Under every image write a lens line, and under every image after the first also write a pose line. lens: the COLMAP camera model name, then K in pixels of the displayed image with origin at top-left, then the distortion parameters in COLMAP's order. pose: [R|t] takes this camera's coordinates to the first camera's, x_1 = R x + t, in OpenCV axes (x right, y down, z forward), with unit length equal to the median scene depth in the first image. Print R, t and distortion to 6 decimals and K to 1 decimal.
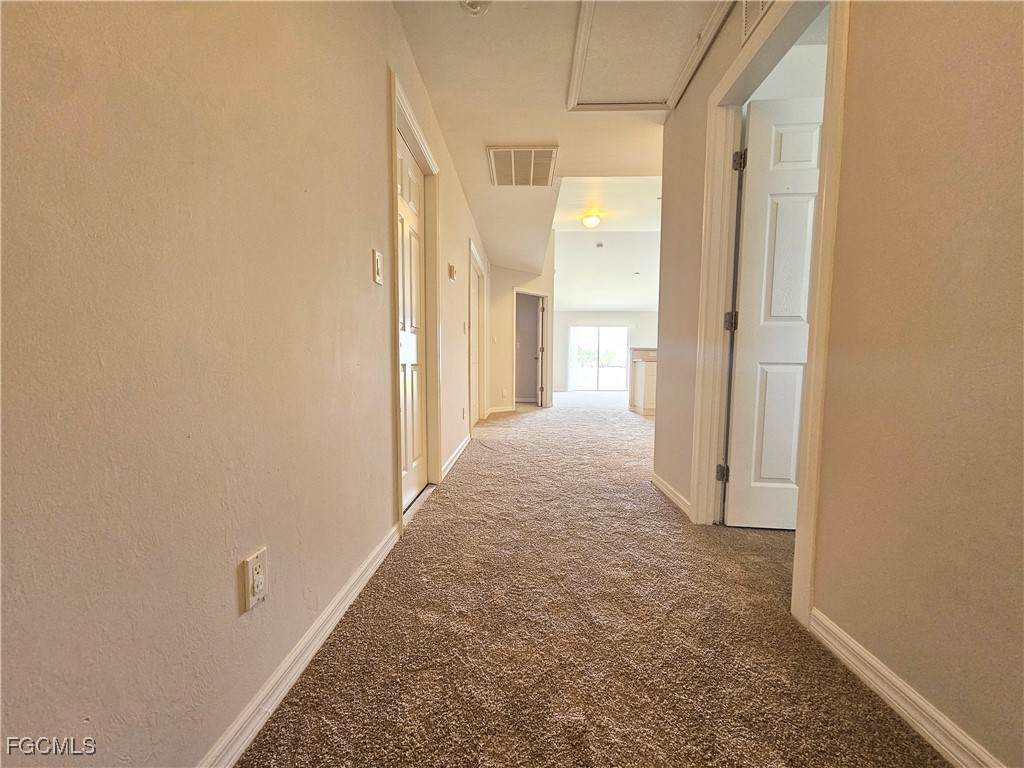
lens RADIAL K [[422.1, 0, 512.5], [0, 422.1, 396.5], [0, 0, 1]] dist [0.000970, 0.000146]
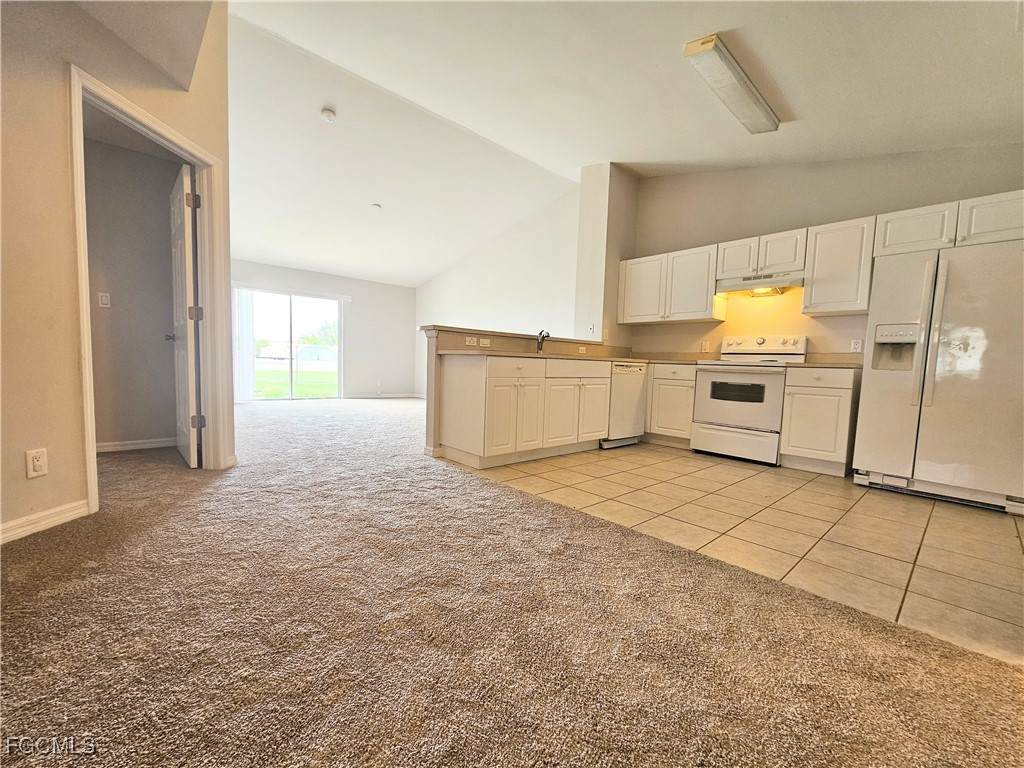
lens RADIAL K [[422.1, 0, 512.5], [0, 422.1, 396.5], [0, 0, 1]] dist [0.000970, 0.000146]
pose [[0.706252, -0.034663, 0.707112, 0.003045], [0.029863, 0.999370, 0.019164, -0.039018], [-0.707331, 0.007582, 0.706842, 0.556863]]
